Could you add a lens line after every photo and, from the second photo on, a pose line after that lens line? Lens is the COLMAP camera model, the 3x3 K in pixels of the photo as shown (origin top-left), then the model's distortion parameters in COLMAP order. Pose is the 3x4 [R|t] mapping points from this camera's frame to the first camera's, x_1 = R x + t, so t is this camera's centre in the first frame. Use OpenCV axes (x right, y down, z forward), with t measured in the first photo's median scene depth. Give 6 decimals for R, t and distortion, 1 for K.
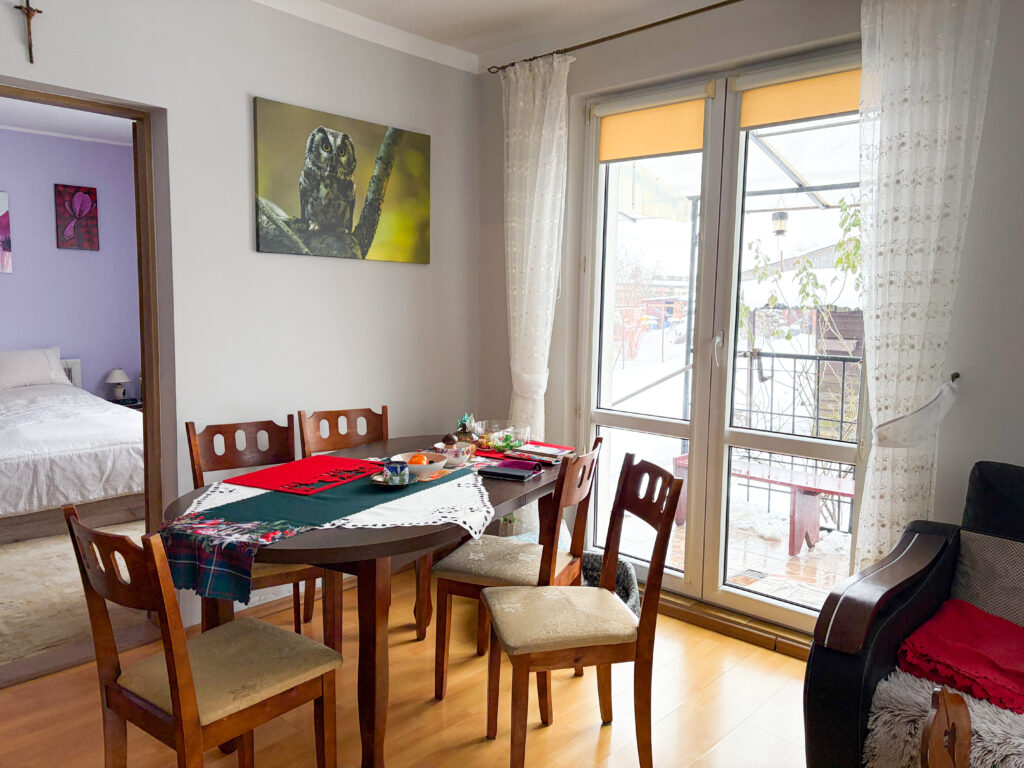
lens RADIAL K [[773.0, 0, 505.6], [0, 773.0, 382.0], [0, 0, 1]] dist [0.038375, -0.034759]
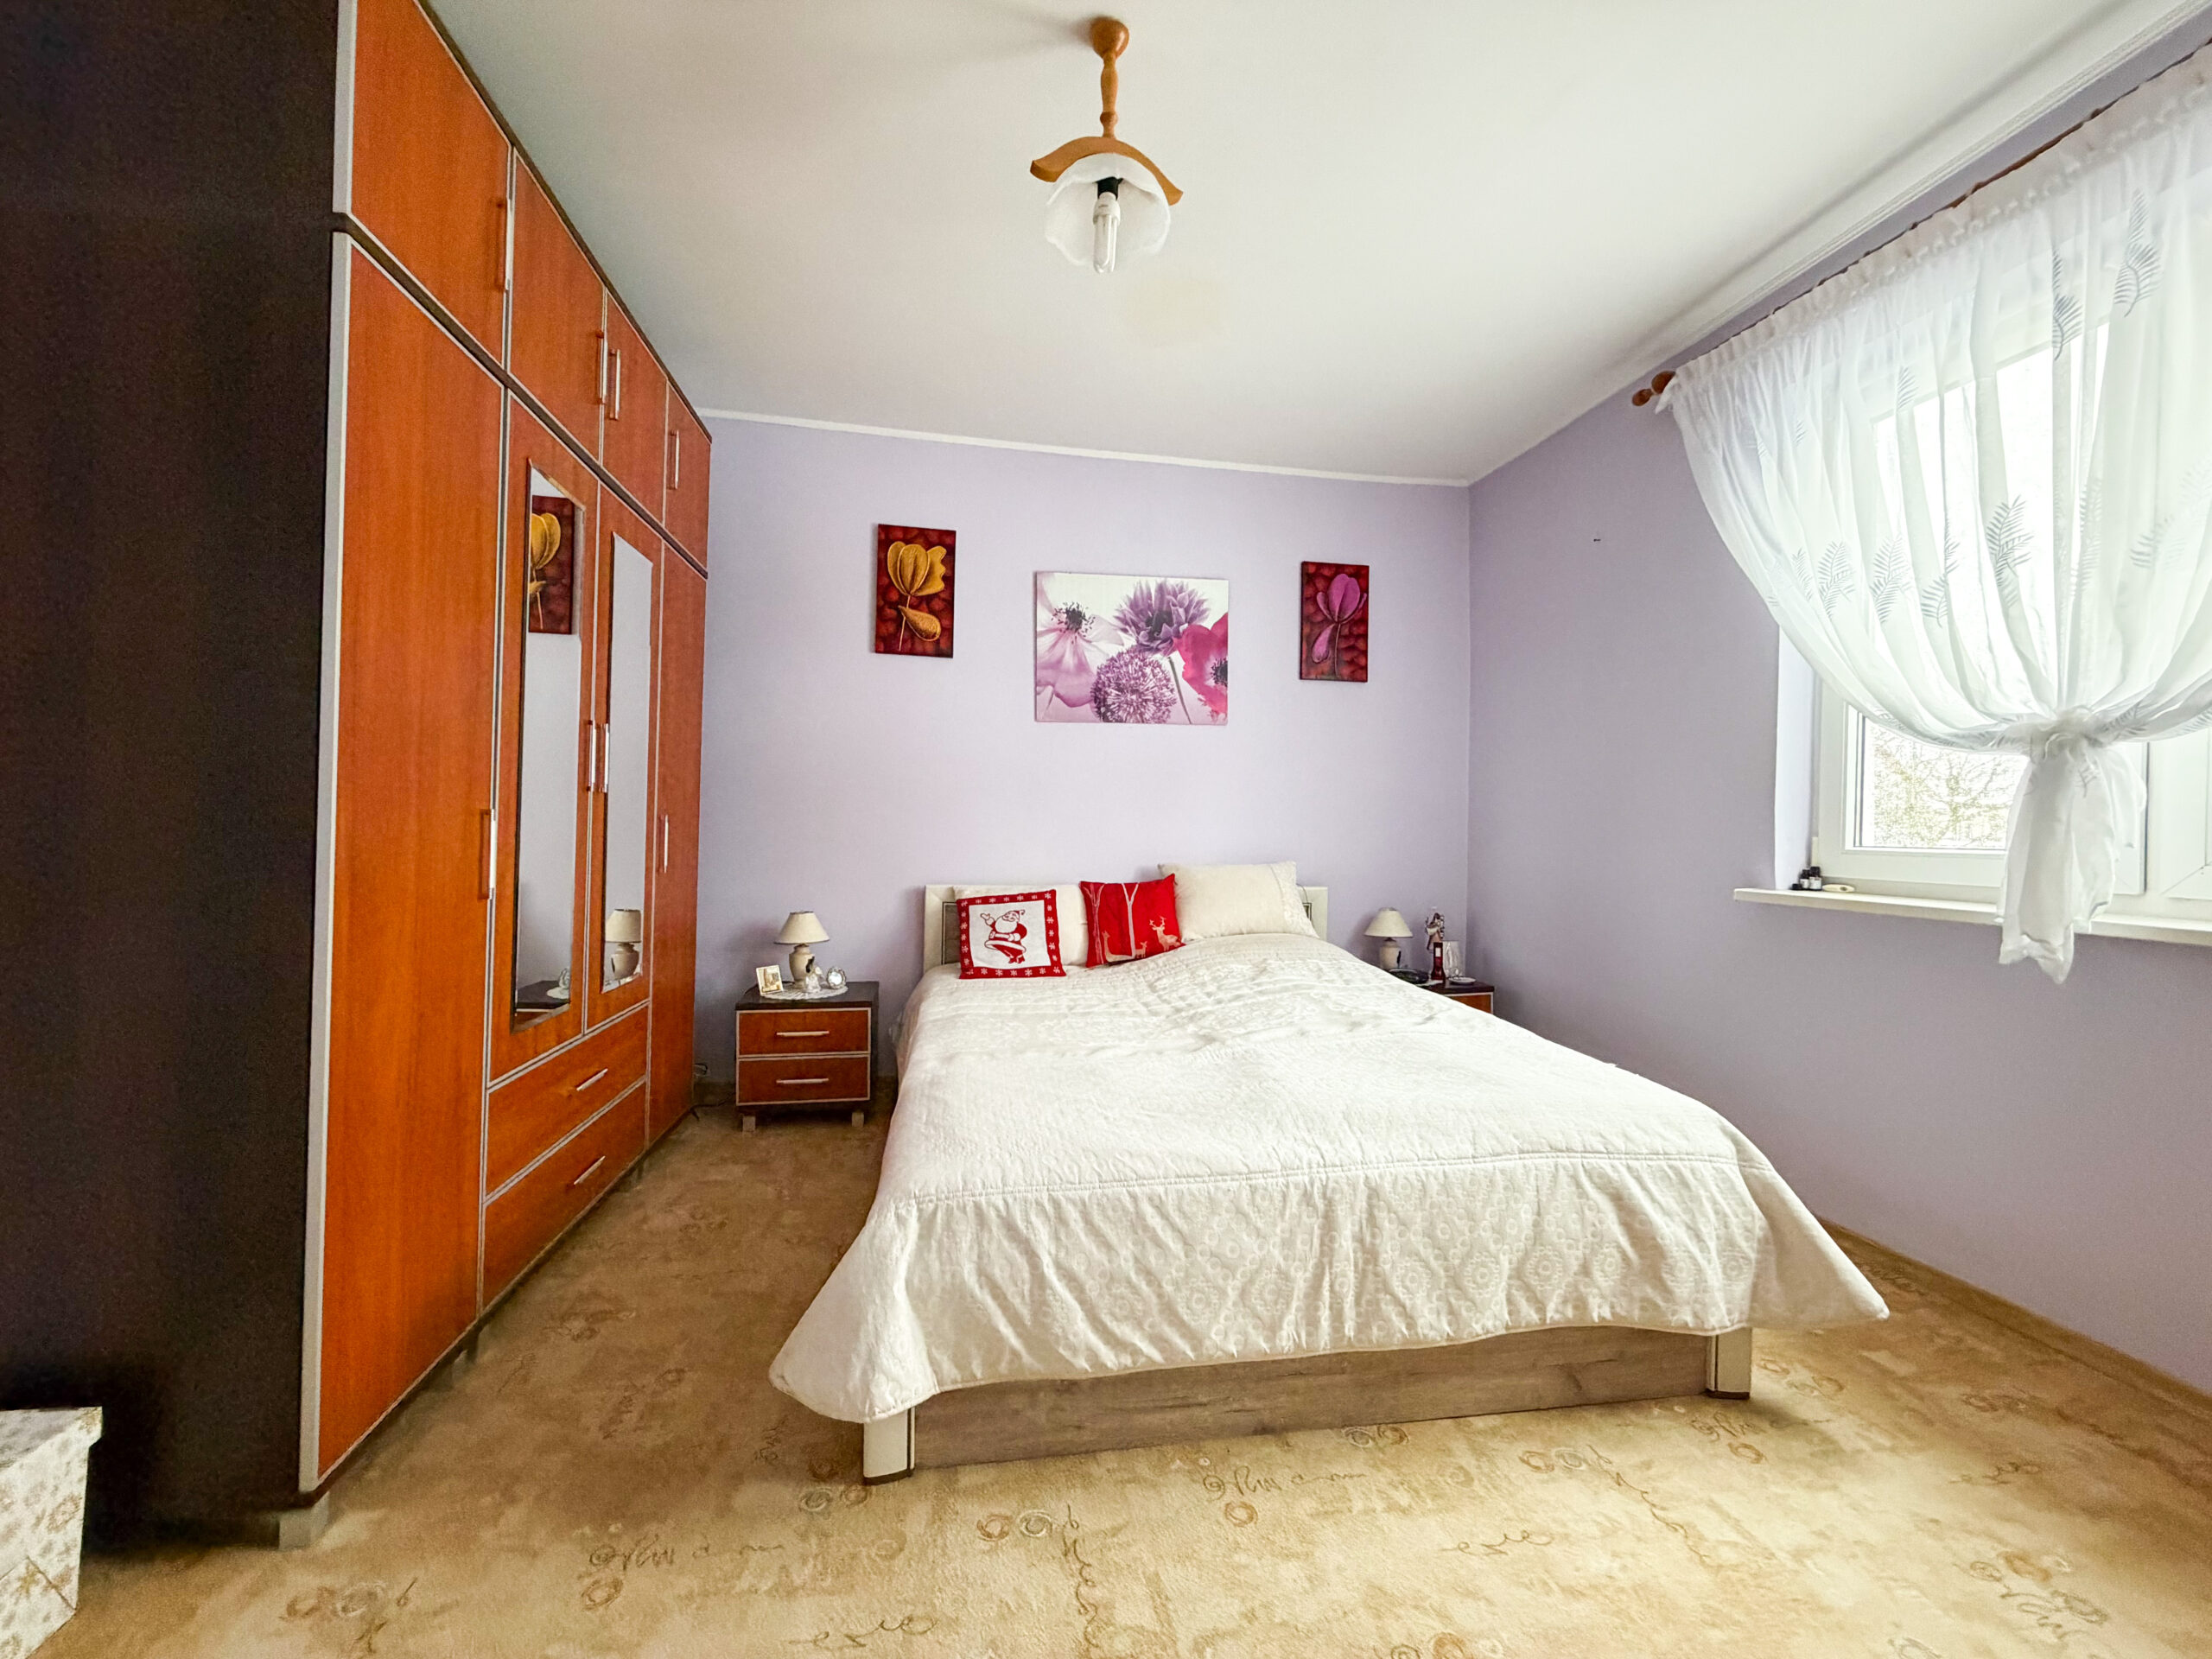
lens RADIAL K [[885.0, 0, 1103.4], [0, 885.0, 826.4], [0, 0, 1]] dist [-0.000371, 0.000749]
pose [[0.805422, 0.000231, -0.592702, -0.427849], [-0.068956, 0.993246, -0.093318, -0.005214], [0.588677, 0.116031, 0.799998, 0.590077]]
